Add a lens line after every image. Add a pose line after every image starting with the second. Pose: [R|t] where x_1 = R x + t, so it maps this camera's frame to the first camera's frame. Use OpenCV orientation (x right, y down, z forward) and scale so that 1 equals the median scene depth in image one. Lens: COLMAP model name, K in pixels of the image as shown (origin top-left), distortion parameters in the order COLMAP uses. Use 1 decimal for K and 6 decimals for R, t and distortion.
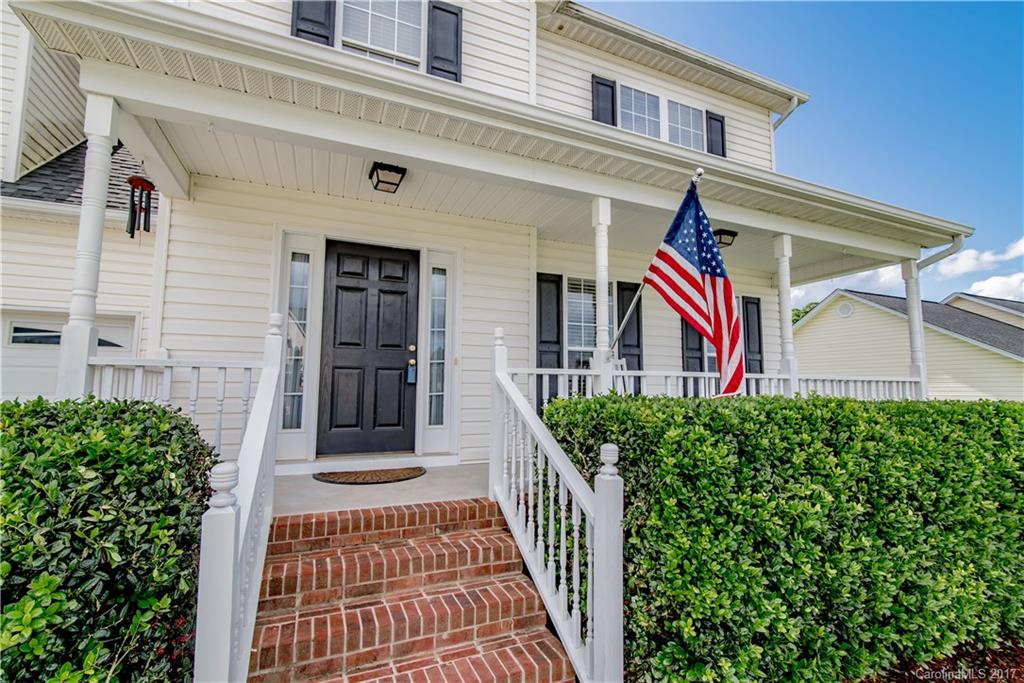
lens RADIAL K [[461.3, 0, 512.0], [0, 461.3, 341.5], [0, 0, 1]] dist [0.000436, 0.000022]
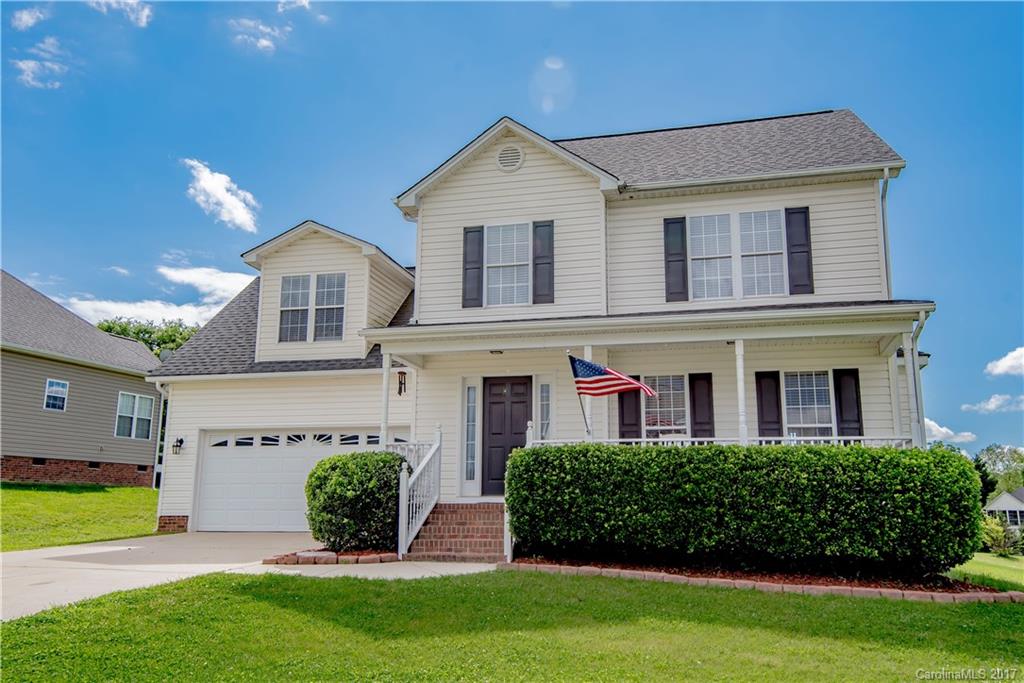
lens RADIAL K [[830.4, 0, 512.0], [0, 830.4, 341.5], [0, 0, 1]] dist [0.053825, 0.003431]
pose [[0.794341, -0.124495, -0.594578, 1.629337], [0.059170, 0.989977, -0.128236, 0.066353], [0.604583, 0.066682, 0.793746, -1.529754]]
